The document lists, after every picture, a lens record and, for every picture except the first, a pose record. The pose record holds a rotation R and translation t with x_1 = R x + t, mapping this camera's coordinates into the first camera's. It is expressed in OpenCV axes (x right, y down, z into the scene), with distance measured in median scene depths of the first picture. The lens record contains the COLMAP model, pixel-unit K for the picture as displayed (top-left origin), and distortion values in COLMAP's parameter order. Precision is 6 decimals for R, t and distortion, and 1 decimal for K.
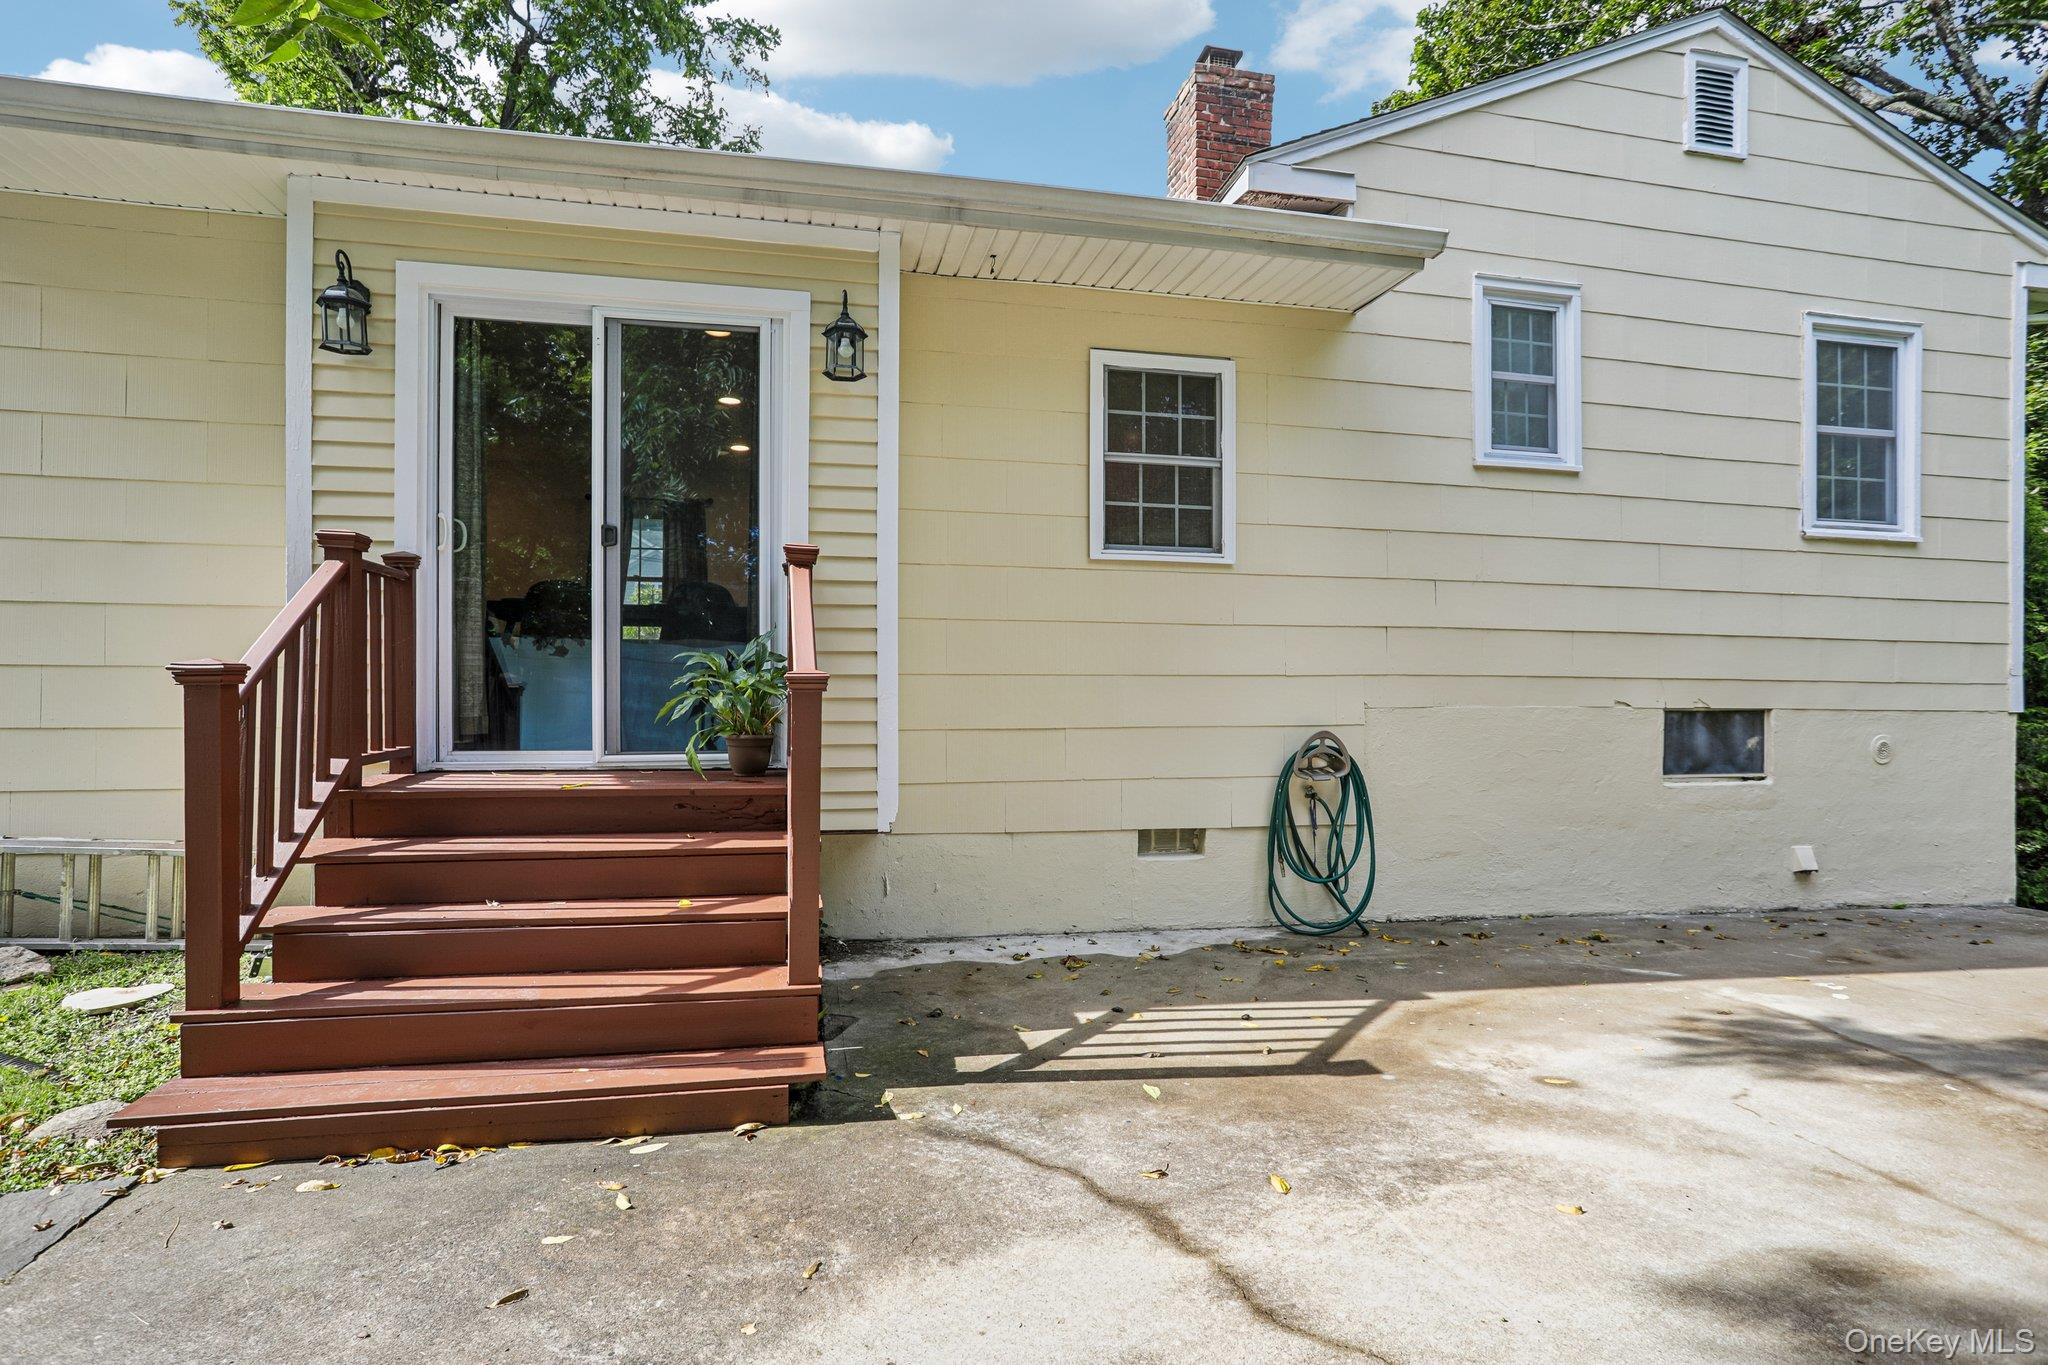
lens RADIAL K [[1033.1, 0, 1024.3], [0, 1033.1, 699.0], [0, 0, 1]] dist [-0.031746, 0.004465]
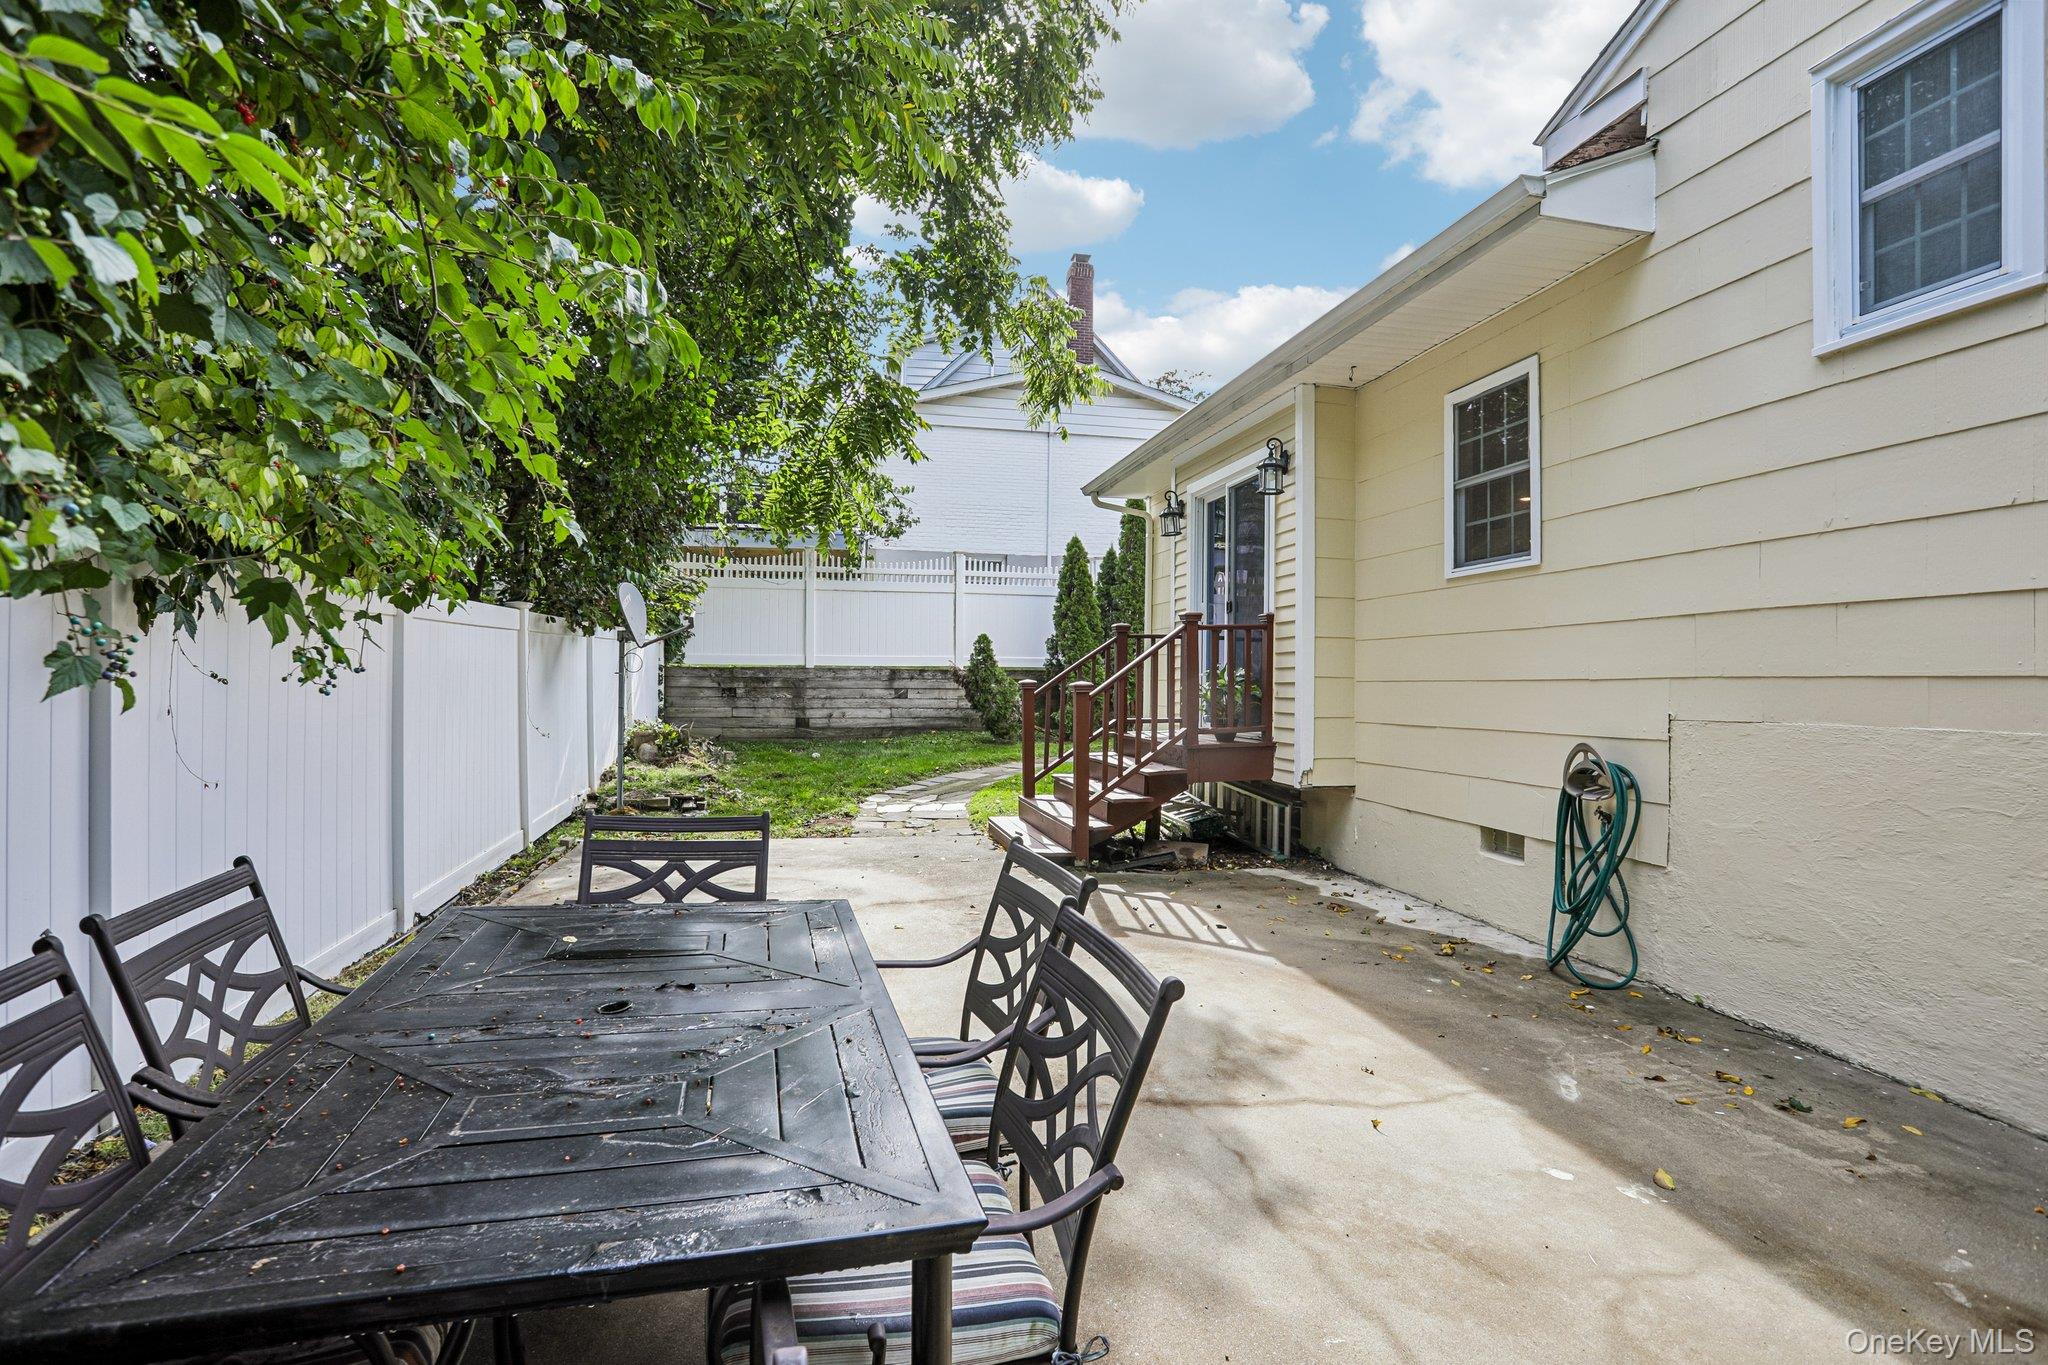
lens RADIAL K [[1033.1, 0, 1023.5], [0, 1033.1, 680.4], [0, 0, 1]] dist [-0.031746, 0.004465]
pose [[-0.021753, -0.003686, -0.999757, 1.203849], [-0.010928, 0.999934, -0.003449, -0.014910], [0.999704, 0.010850, -0.021792, 0.558541]]
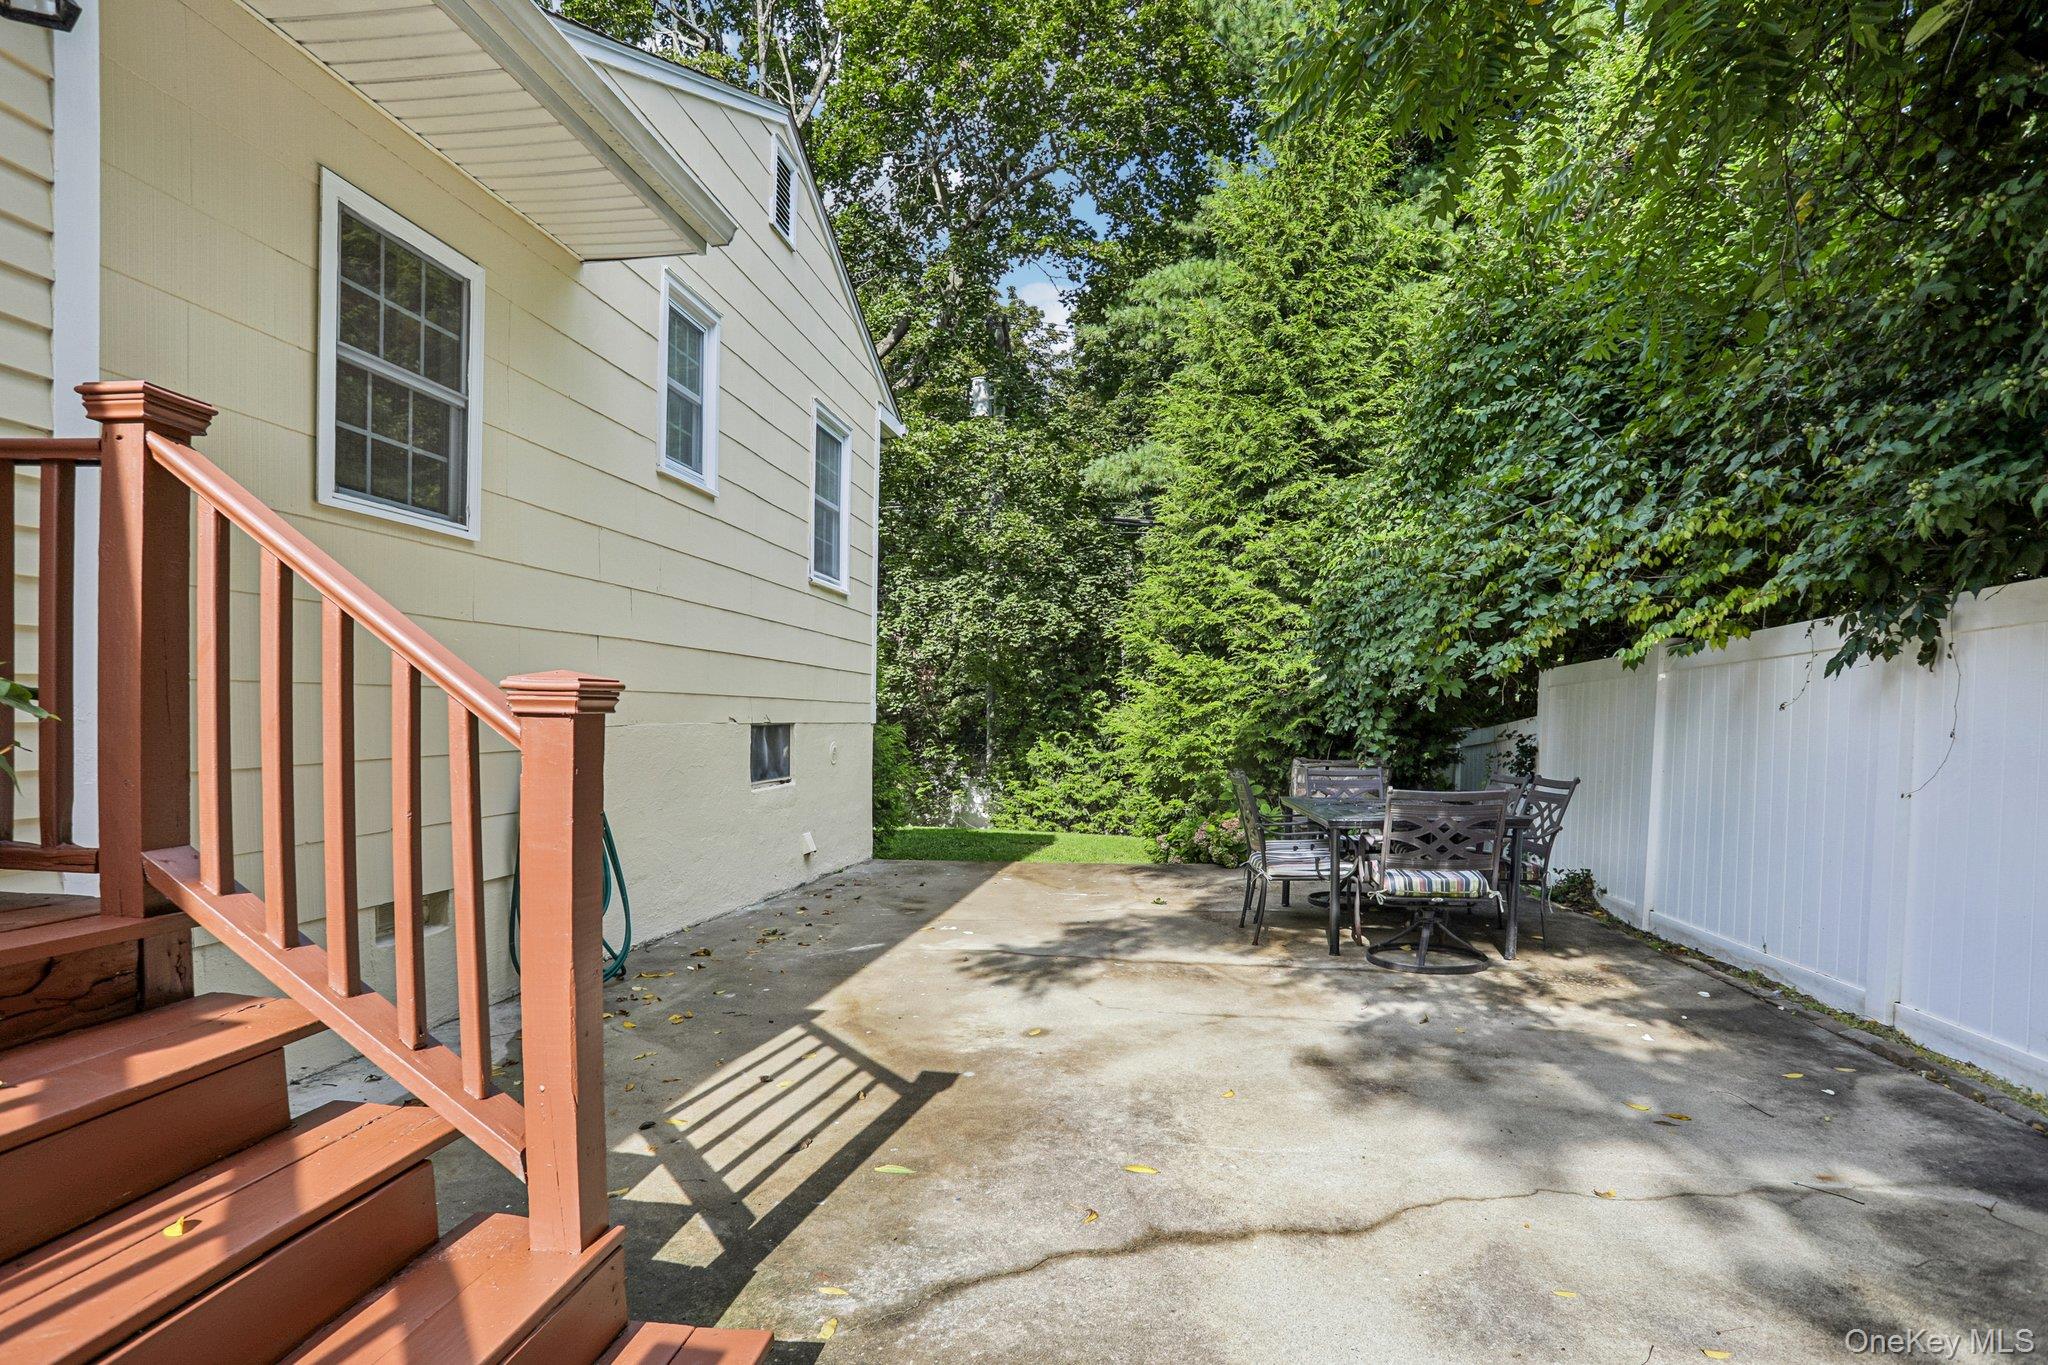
lens RADIAL K [[1033.1, 0, 1021.7], [0, 1033.1, 795.9], [0, 0, 1]] dist [-0.031746, 0.004465]
pose [[0.365439, -0.077288, 0.927621, -0.381998], [0.002768, 0.996633, 0.081947, -0.004476], [-0.930831, -0.027379, 0.364423, 0.360820]]
